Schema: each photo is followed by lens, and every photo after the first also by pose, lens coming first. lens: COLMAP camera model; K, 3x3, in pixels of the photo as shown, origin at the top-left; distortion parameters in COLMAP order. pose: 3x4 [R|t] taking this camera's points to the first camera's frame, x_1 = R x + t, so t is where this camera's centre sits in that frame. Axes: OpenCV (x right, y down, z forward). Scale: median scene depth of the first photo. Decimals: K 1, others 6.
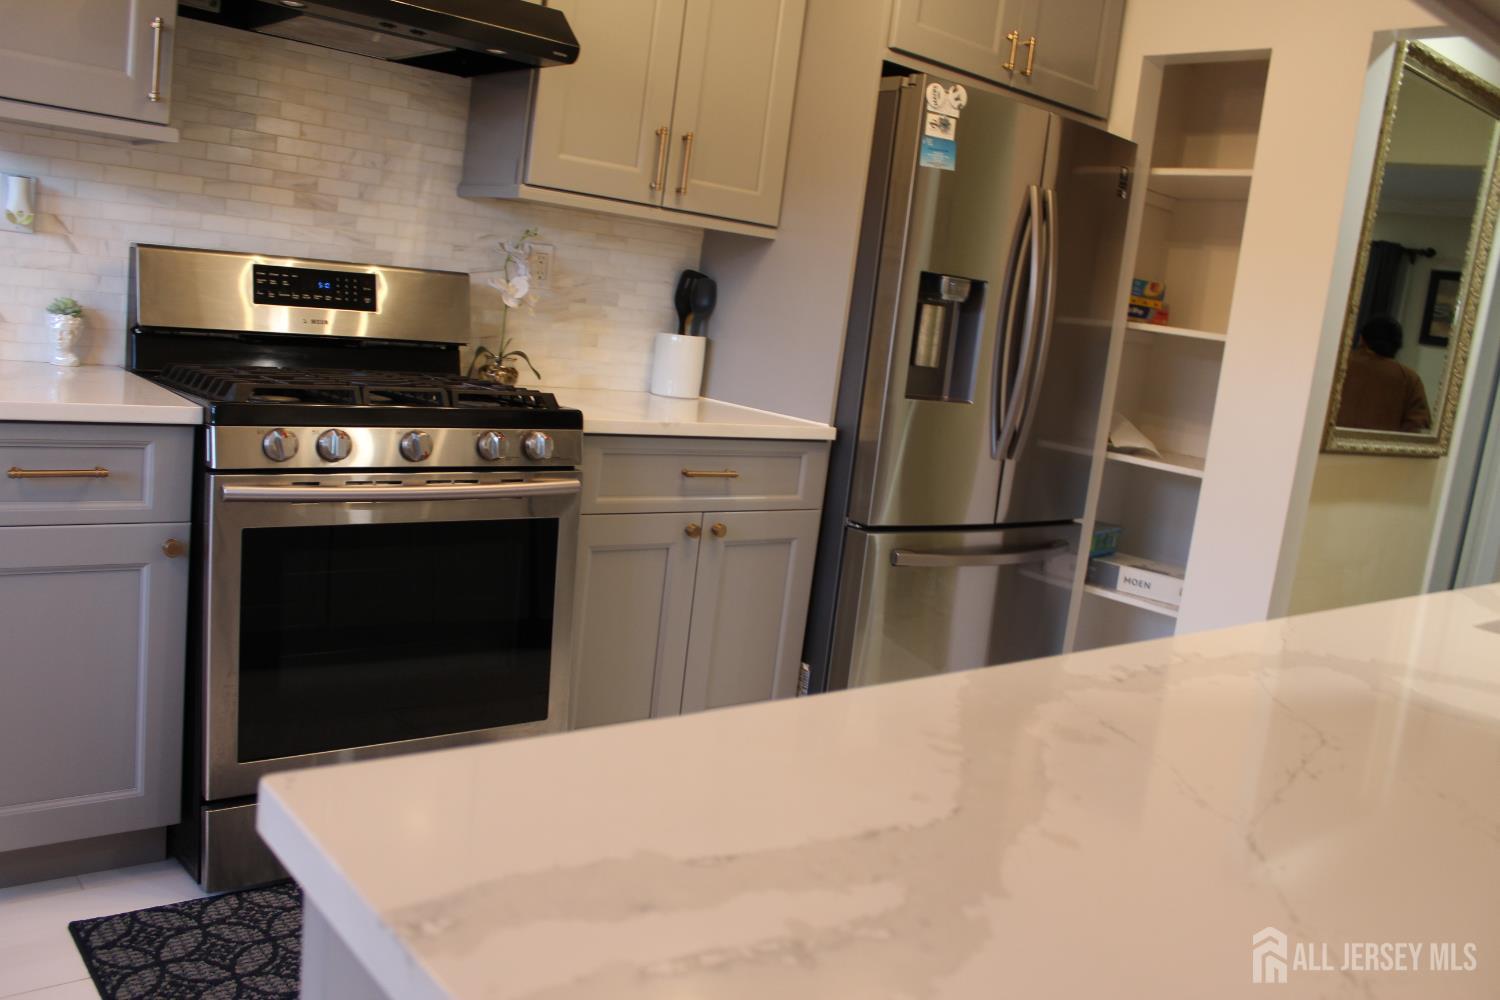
lens RADIAL K [[1253.1, 0, 746.6], [0, 1253.1, 504.1], [0, 0, 1]] dist [-0.161307, 0.137366]
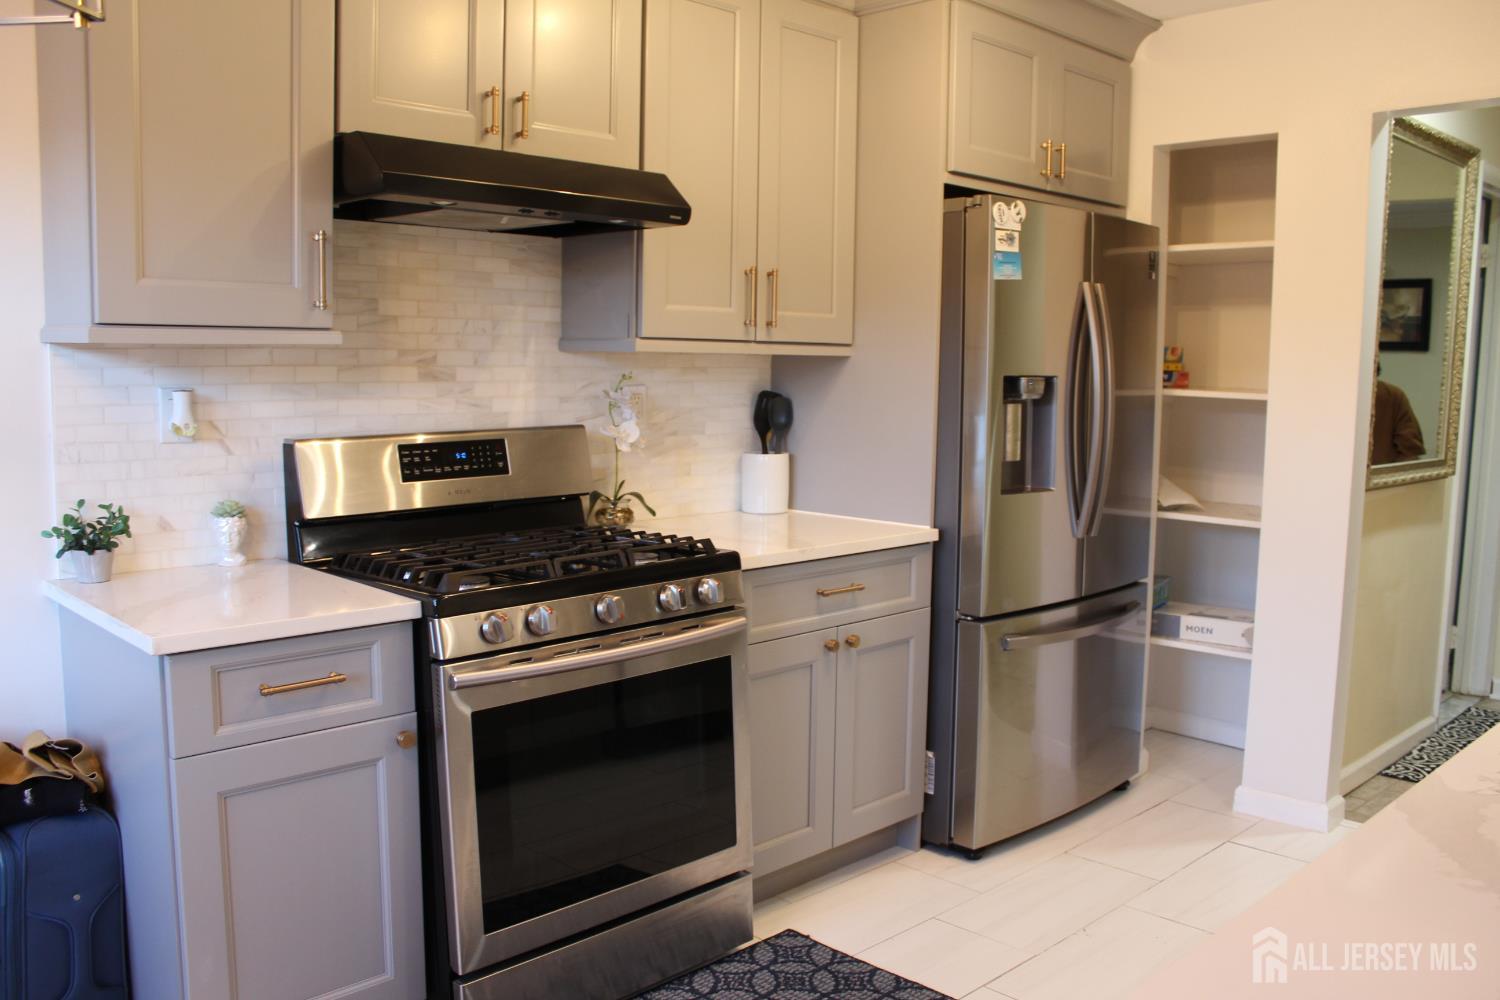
lens RADIAL K [[1253.1, 0, 746.3], [0, 1253.1, 502.4], [0, 0, 1]] dist [-0.161307, 0.137366]
pose [[0.991064, -0.116162, 0.065570, -0.164178], [0.118998, 0.992043, -0.041123, -0.061734], [-0.060272, 0.048558, 0.997000, -0.052714]]
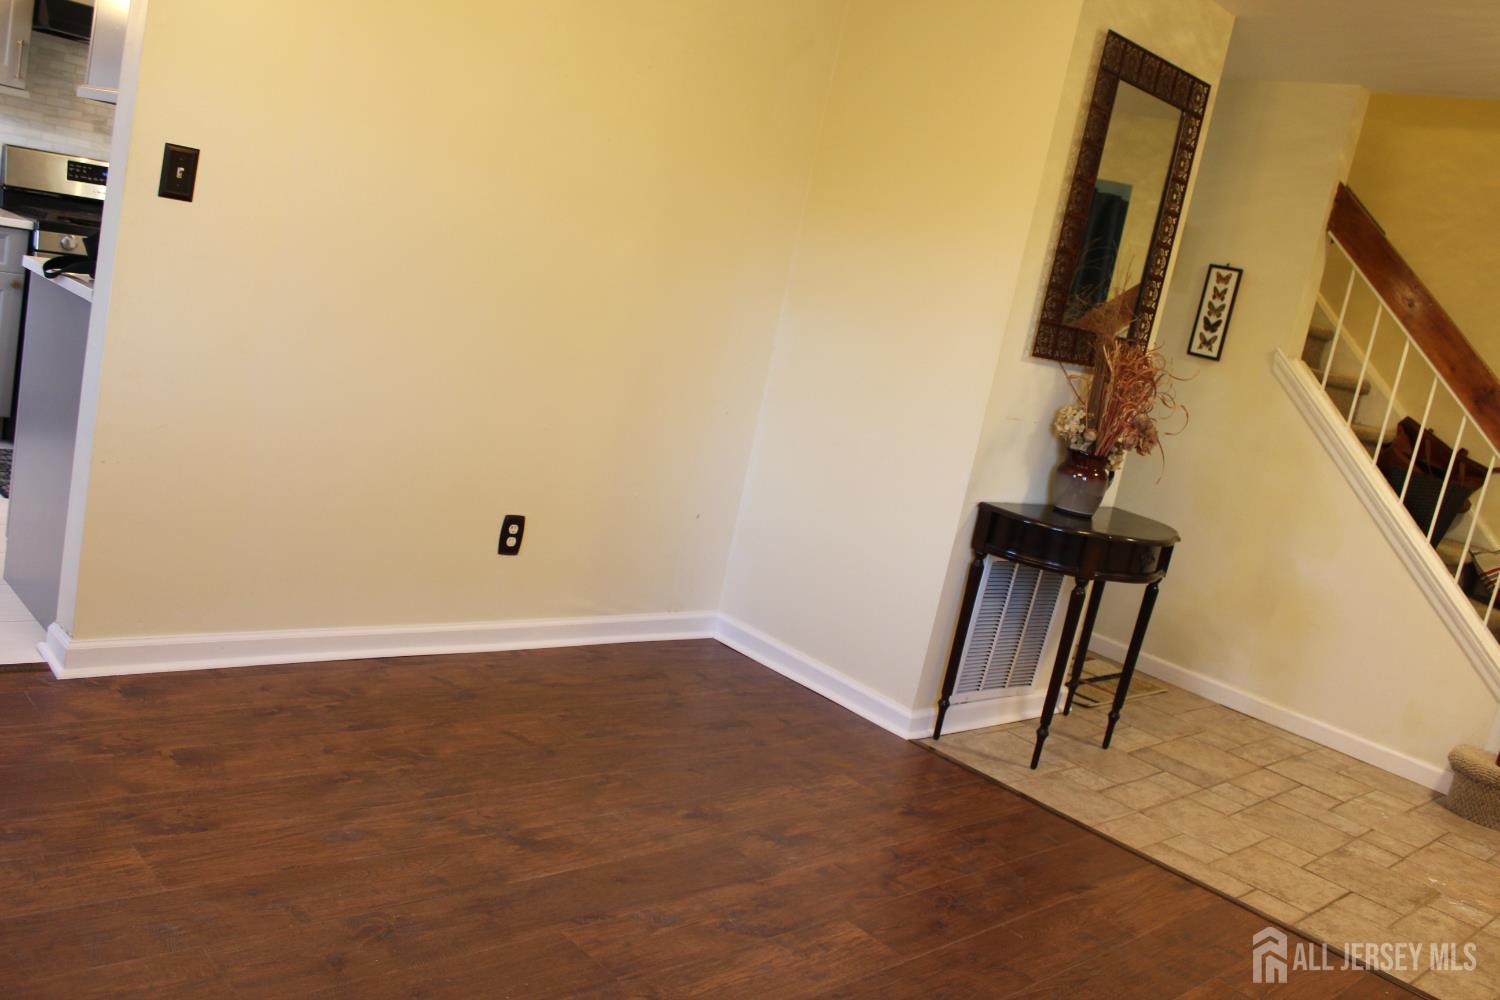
lens RADIAL K [[1253.1, 0, 749.0], [0, 1253.1, 503.7], [0, 0, 1]] dist [-0.161307, 0.137366]
pose [[0.992519, 0.074214, 0.096942, 0.489181], [-0.078427, 0.996102, 0.040384, 0.174189], [-0.093567, -0.047684, 0.994470, -0.958398]]
